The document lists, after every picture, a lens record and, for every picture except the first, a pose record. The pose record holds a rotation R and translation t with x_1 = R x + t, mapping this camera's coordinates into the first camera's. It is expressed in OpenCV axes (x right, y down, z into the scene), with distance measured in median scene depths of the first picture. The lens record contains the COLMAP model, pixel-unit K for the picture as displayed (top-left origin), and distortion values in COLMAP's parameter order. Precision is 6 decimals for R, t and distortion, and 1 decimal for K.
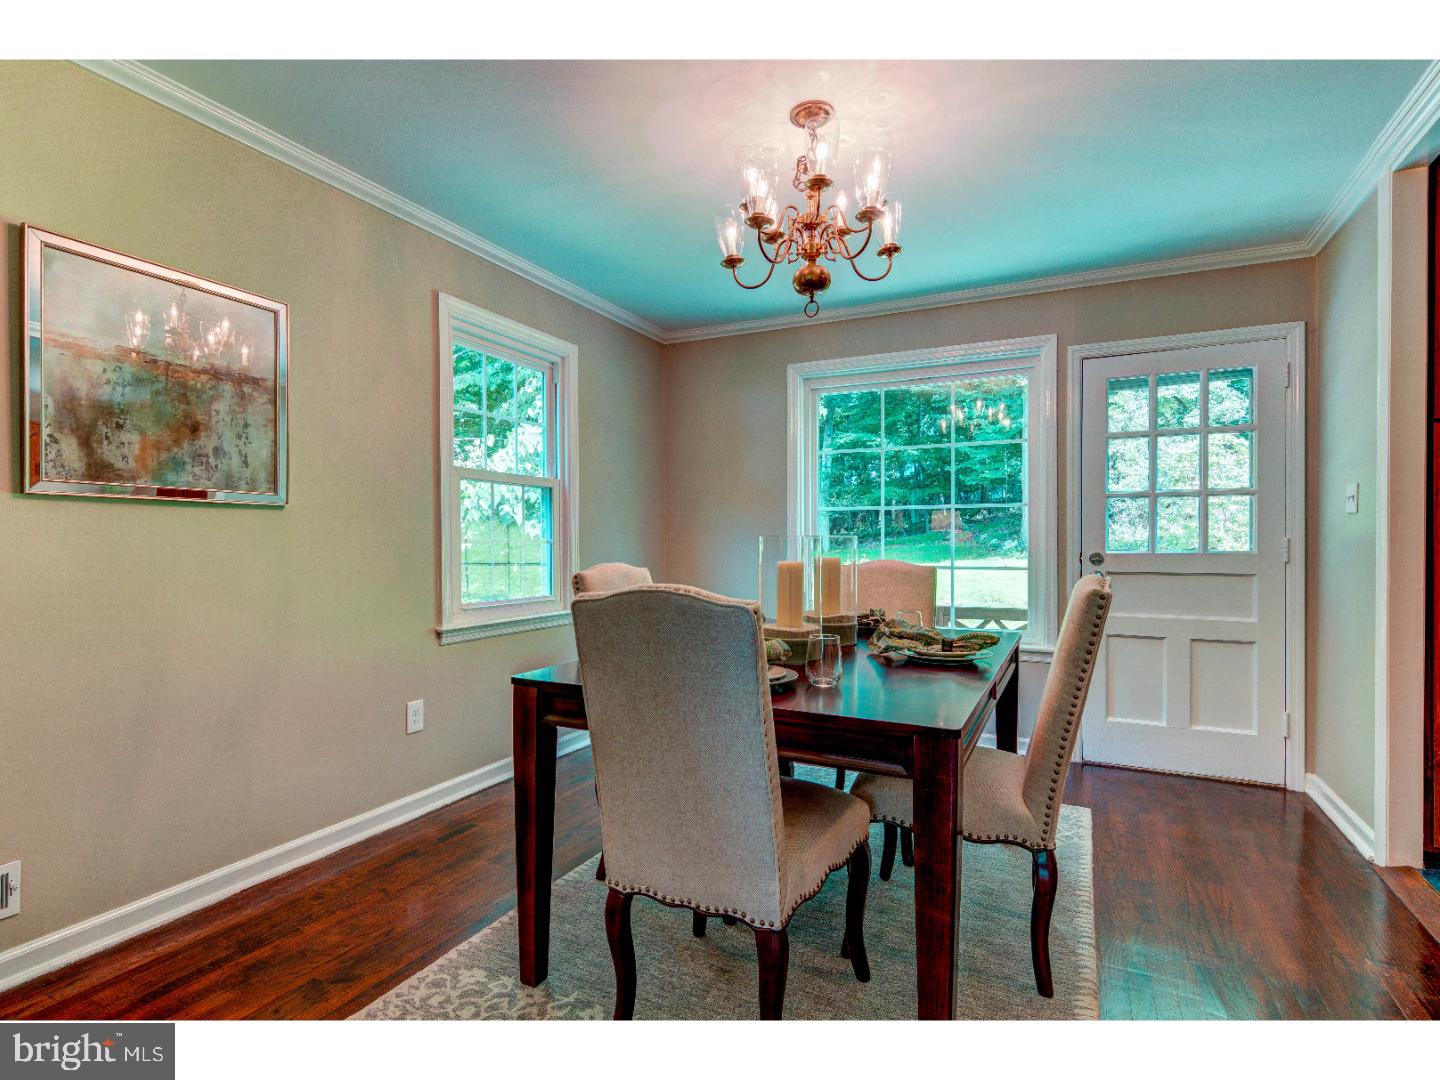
lens RADIAL K [[728.2, 0, 713.5], [0, 728.2, 548.3], [0, 0, 1]] dist [0.024307, -0.007272]
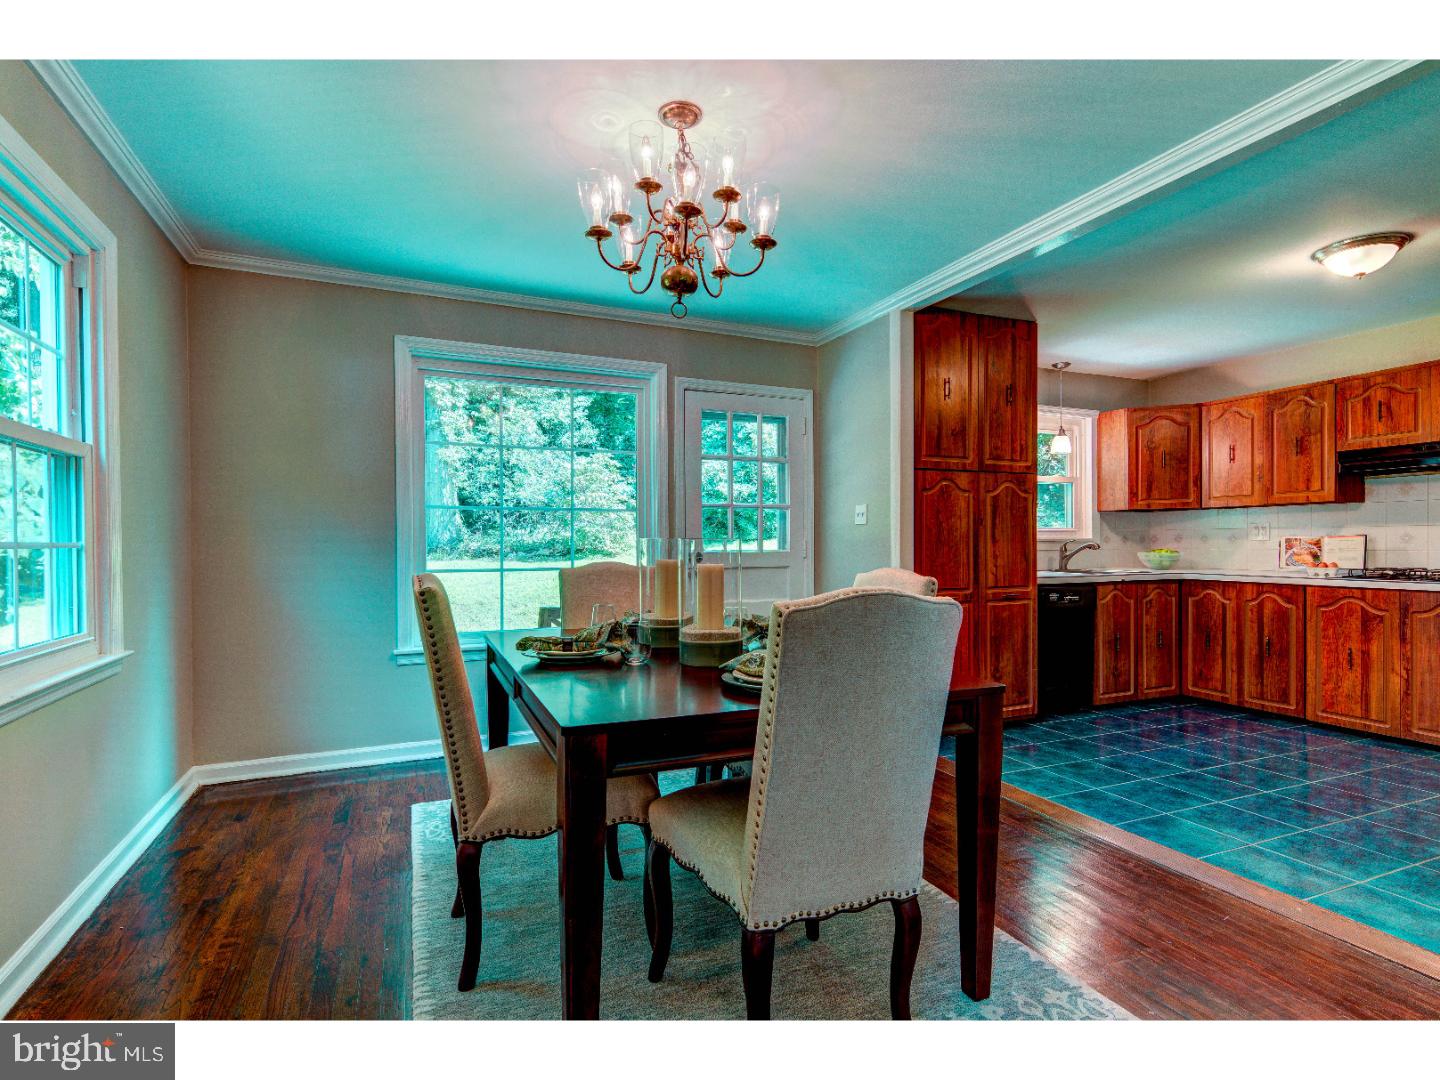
lens RADIAL K [[728.2, 0, 720.4], [0, 728.2, 537.9], [0, 0, 1]] dist [0.024307, -0.007272]
pose [[0.628277, -0.001043, 0.777989, -0.395047], [0.015327, 0.999822, -0.011037, -0.002125], [-0.777839, 0.018859, 0.628181, 0.217440]]
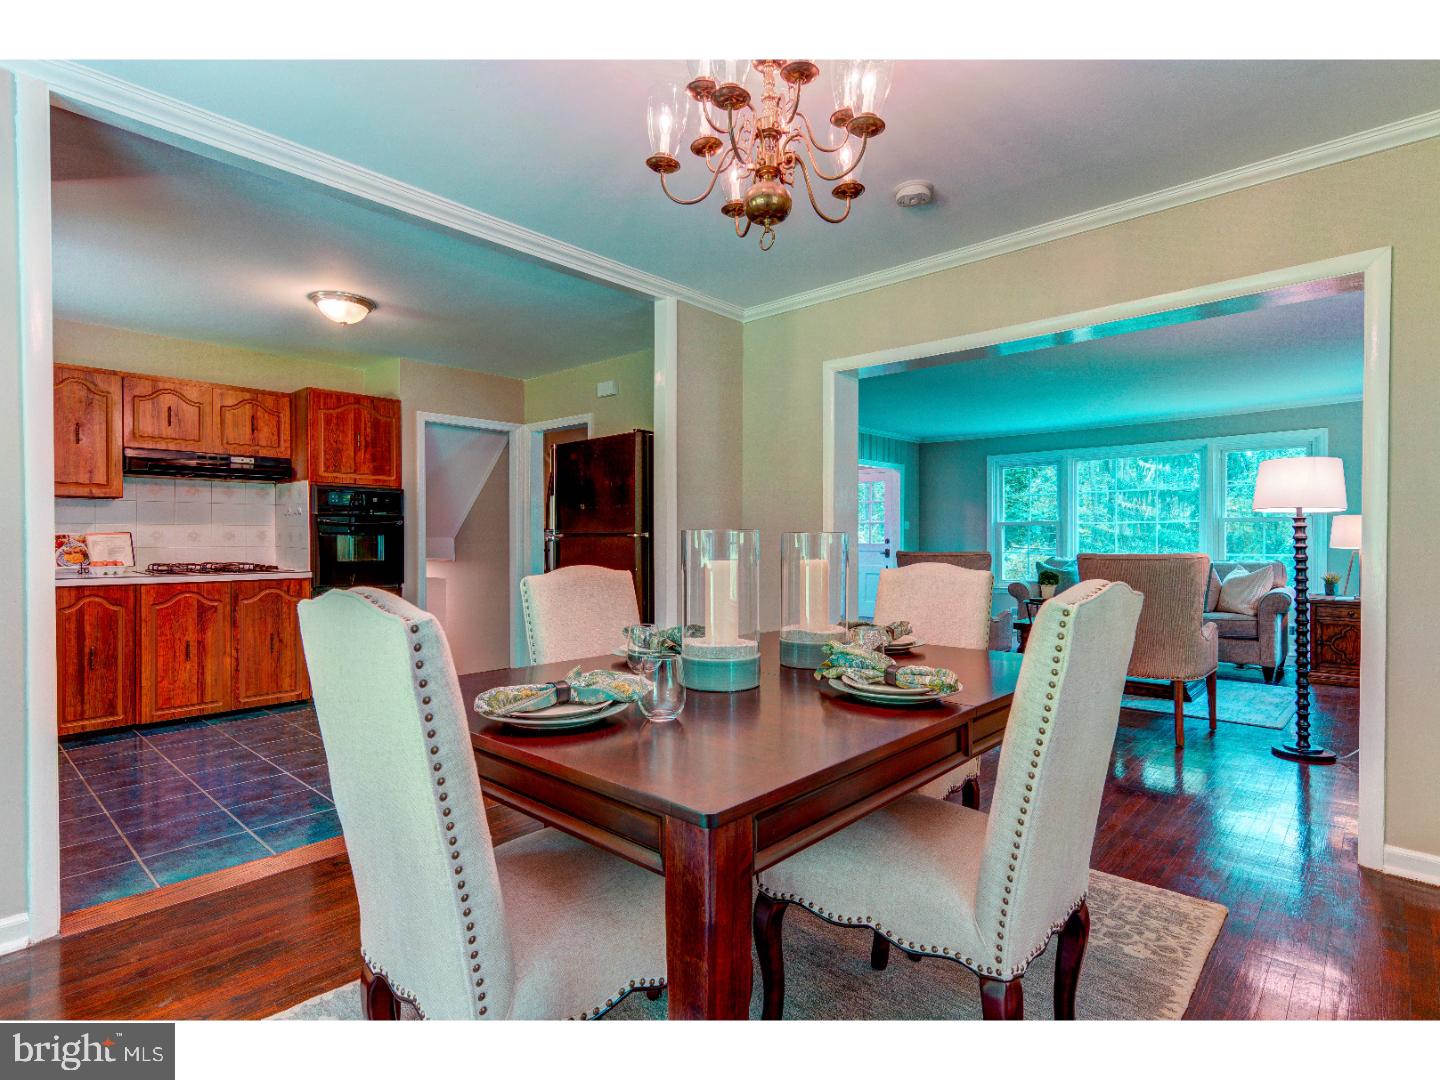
lens RADIAL K [[728.2, 0, 716.8], [0, 728.2, 543.3], [0, 0, 1]] dist [0.024307, -0.007272]
pose [[-0.963331, -0.002683, 0.268303, -0.022287], [0.002182, 0.999839, 0.017830, -0.005563], [-0.268308, 0.017762, -0.963169, 1.121306]]
